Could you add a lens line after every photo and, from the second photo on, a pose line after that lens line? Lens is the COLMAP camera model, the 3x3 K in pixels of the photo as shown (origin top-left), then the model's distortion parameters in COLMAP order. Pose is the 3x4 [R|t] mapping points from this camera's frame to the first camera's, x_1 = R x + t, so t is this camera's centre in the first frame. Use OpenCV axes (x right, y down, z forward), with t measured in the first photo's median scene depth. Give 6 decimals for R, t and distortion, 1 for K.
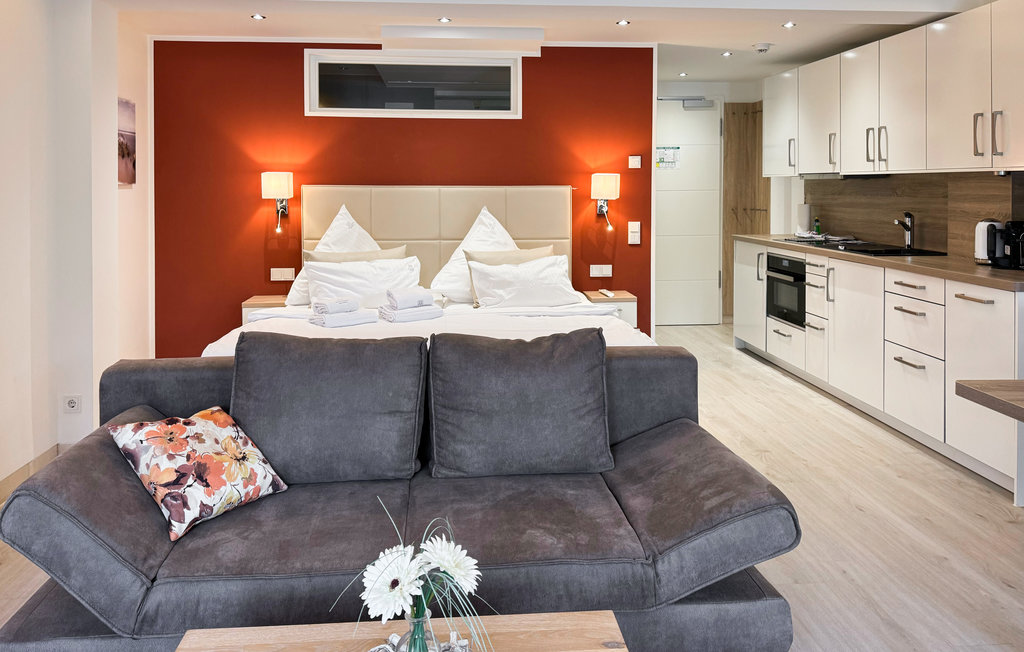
lens RADIAL K [[767.5, 0, 510.9], [0, 767.5, 302.9], [0, 0, 1]] dist [0.165232, -0.310814]
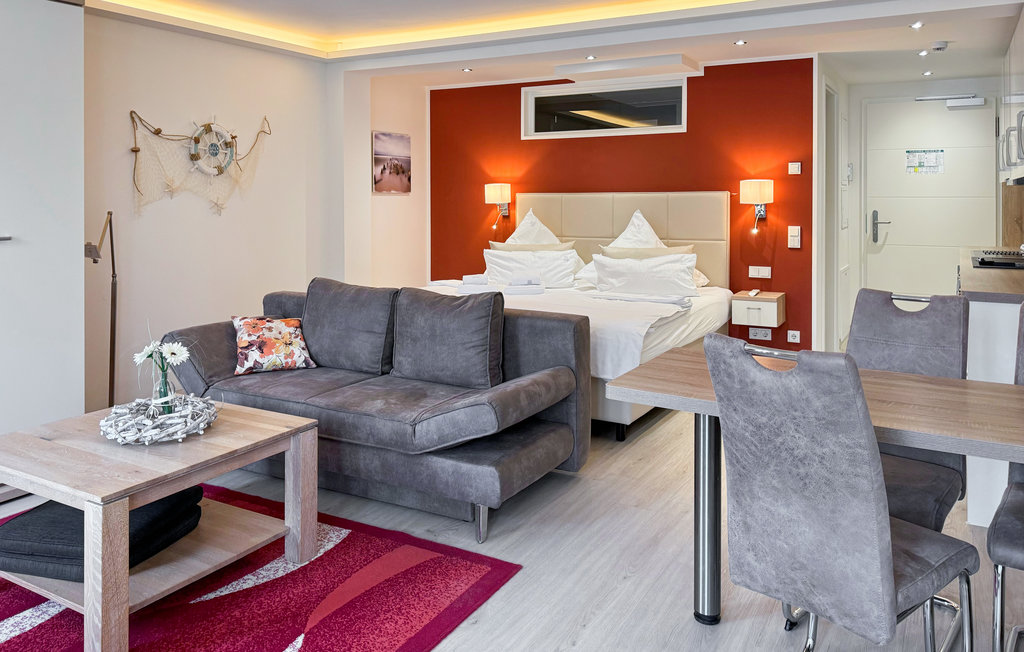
lens RADIAL K [[762.7, 0, 510.9], [0, 762.7, 339.3], [0, 0, 1]] dist [0.163154, -0.272488]
pose [[0.823725, 0.106888, -0.556823, 0.512162], [-0.086533, 0.994265, 0.062848, 0.015373], [0.560347, -0.003586, 0.828250, -0.090005]]
